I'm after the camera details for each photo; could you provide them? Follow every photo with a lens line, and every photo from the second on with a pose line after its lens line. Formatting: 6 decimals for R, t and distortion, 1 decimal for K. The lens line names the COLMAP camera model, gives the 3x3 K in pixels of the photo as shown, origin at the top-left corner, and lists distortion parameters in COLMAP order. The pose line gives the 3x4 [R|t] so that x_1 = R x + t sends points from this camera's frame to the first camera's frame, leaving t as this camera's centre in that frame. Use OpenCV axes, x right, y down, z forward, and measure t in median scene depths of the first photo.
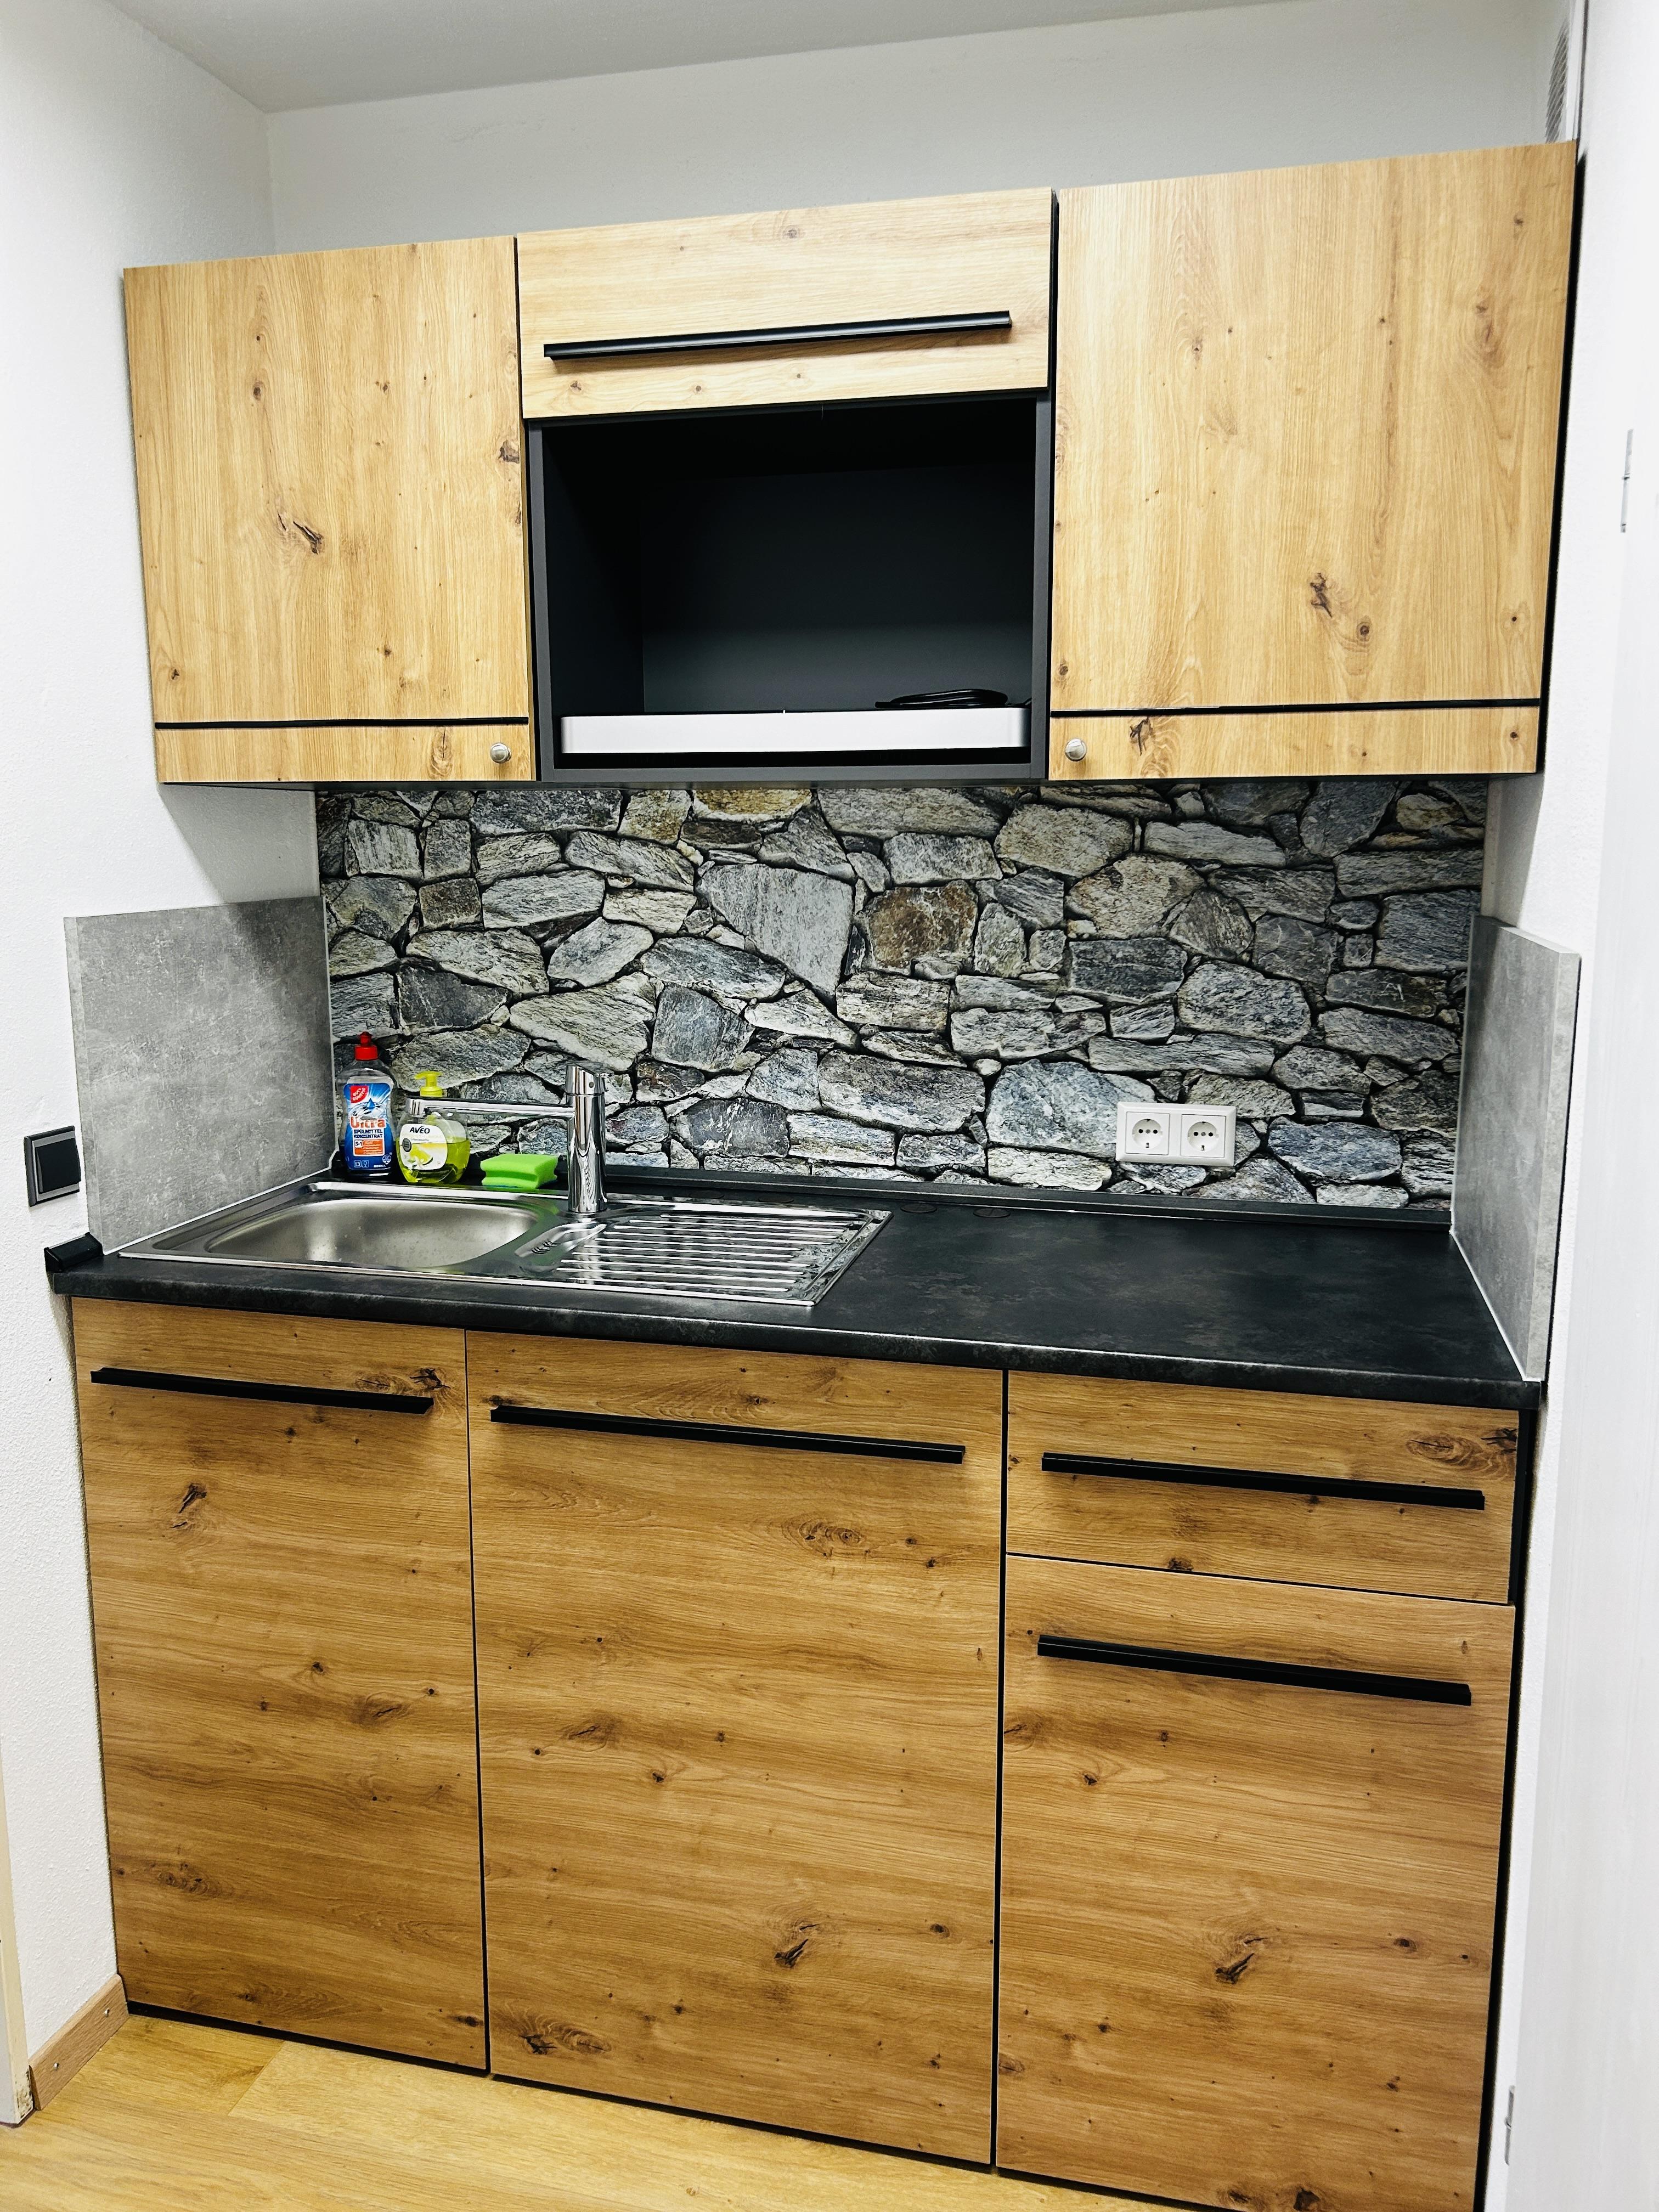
lens RADIAL K [[1661.6, 0, 863.0], [0, 1661.6, 1124.8], [0, 0, 1]] dist [0.063941, -0.070840]
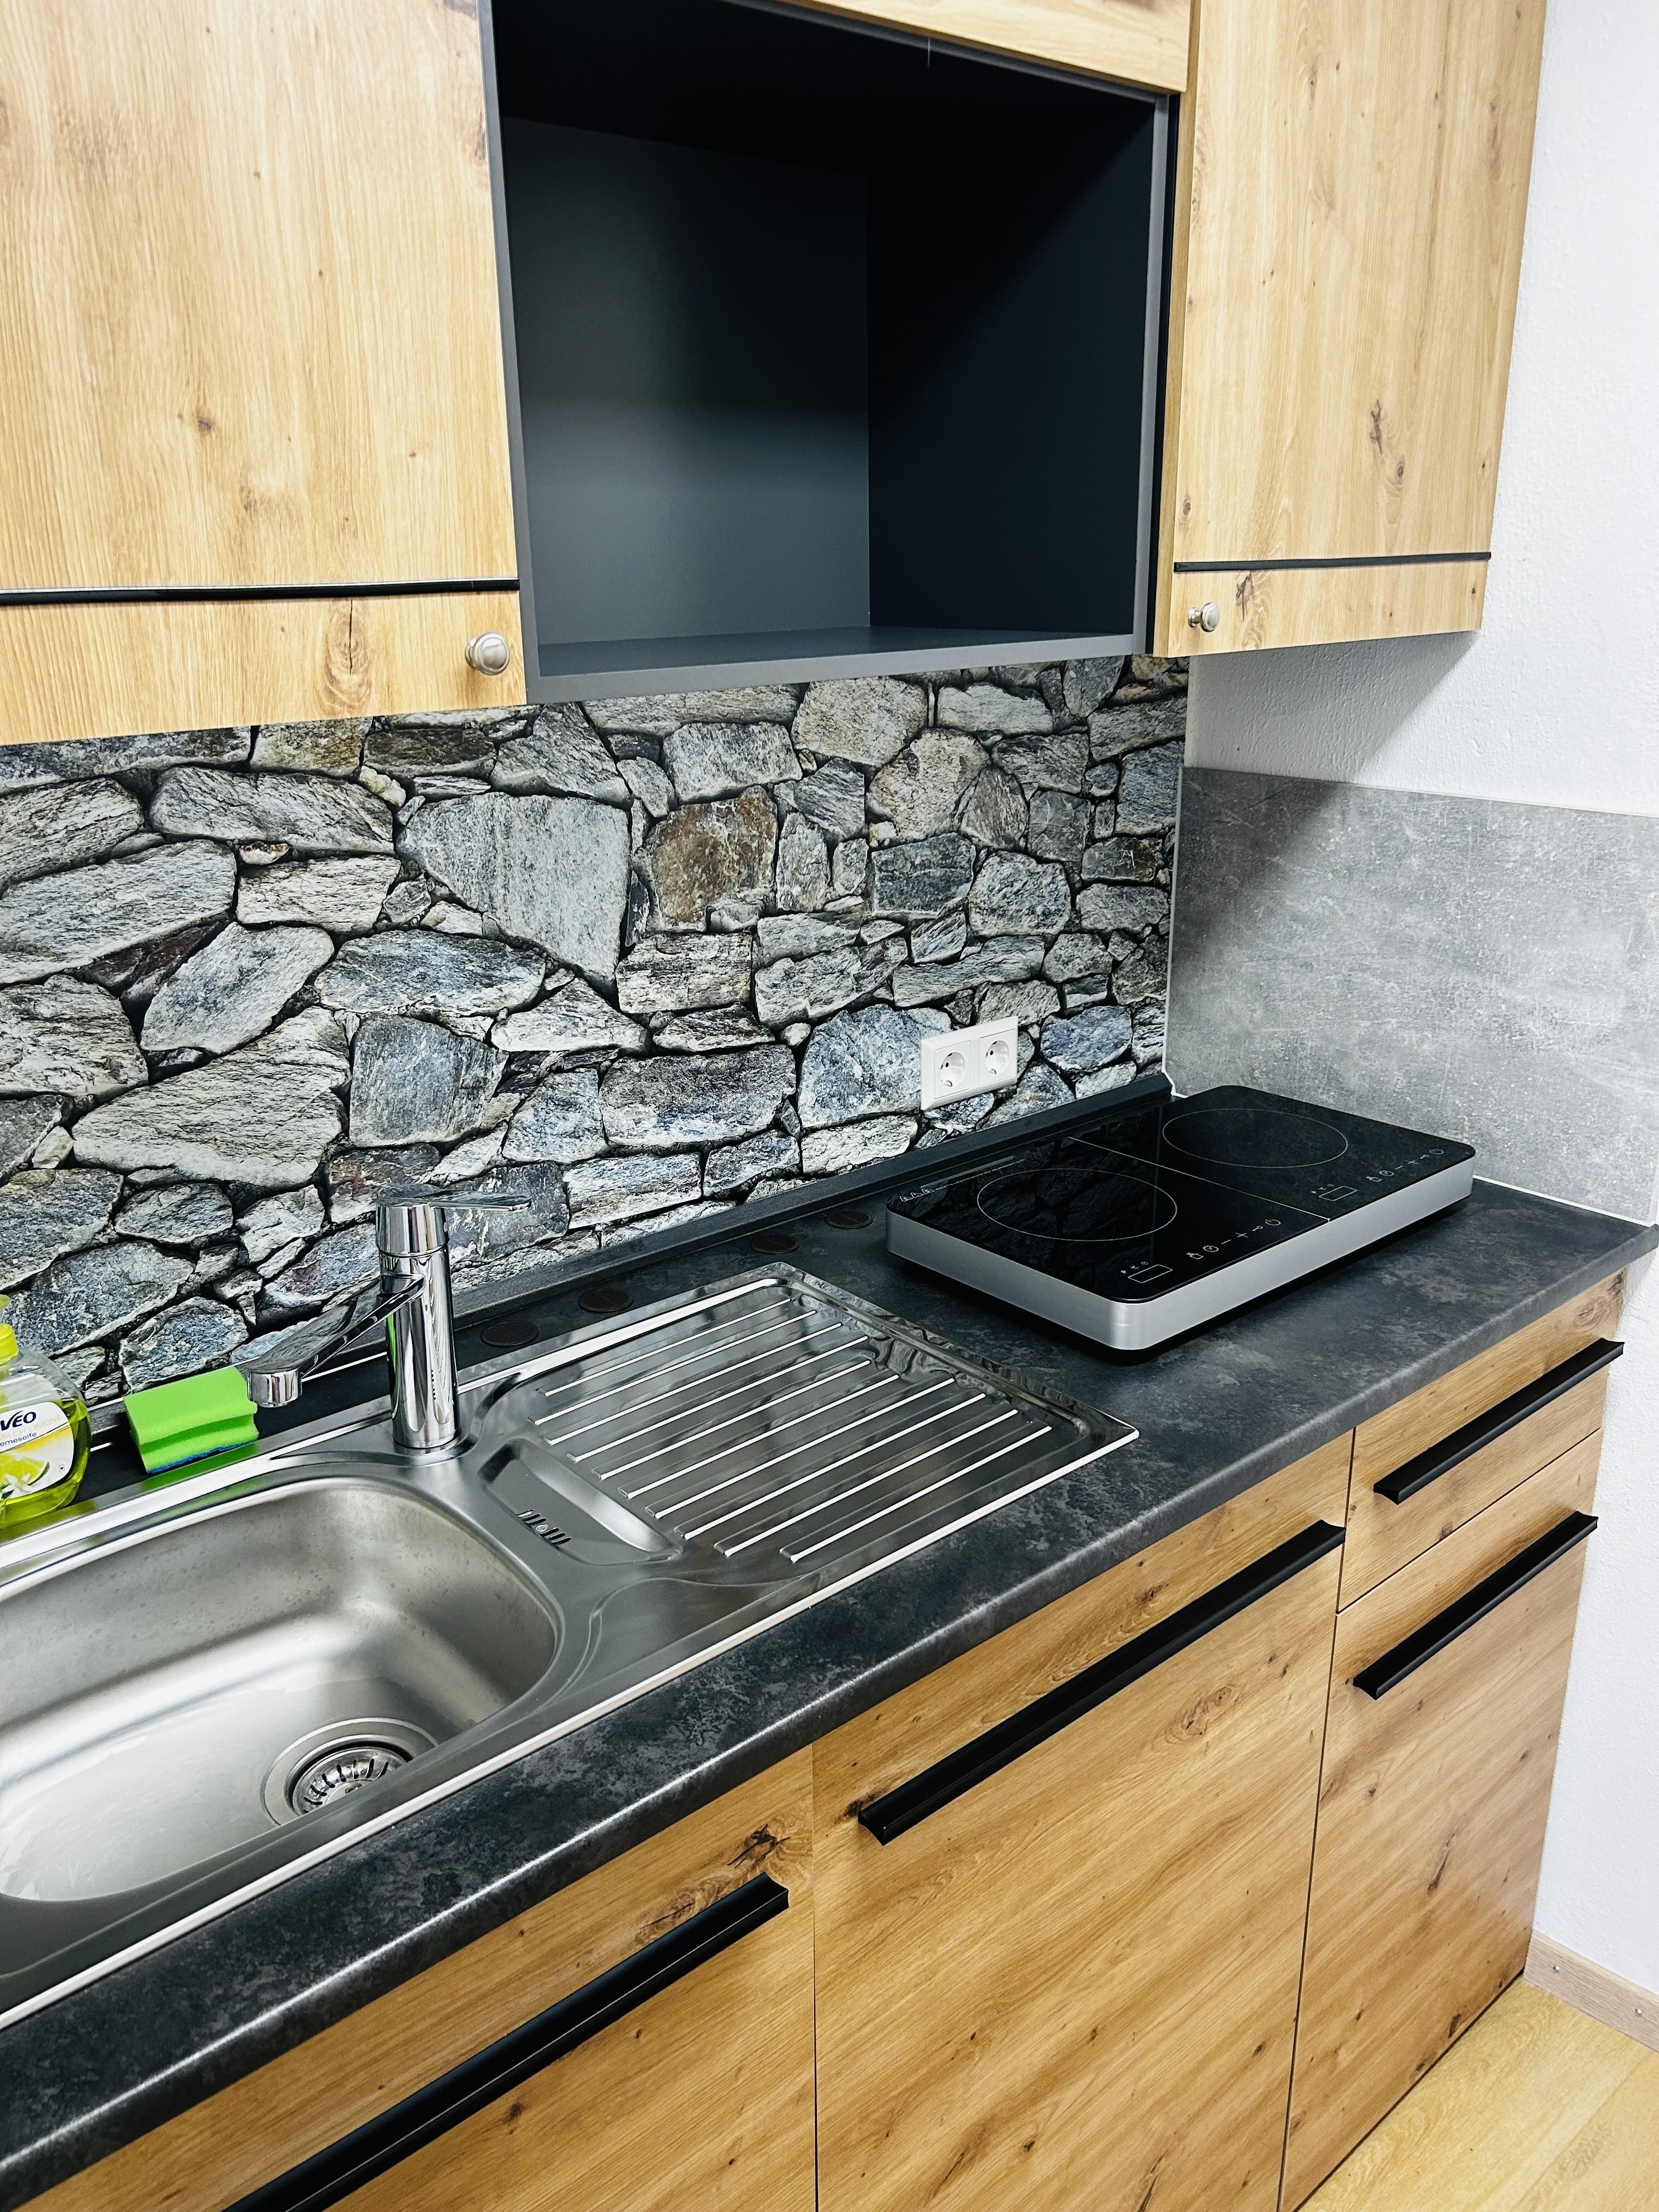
lens RADIAL K [[1661.6, 0, 838.2], [0, 1661.6, 1119.3], [0, 0, 1]] dist [0.063941, -0.070840]
pose [[0.588361, -0.266796, 0.763316, -0.507069], [0.153011, 0.963678, 0.218888, -0.162831], [-0.793990, -0.011989, 0.607813, 0.549327]]
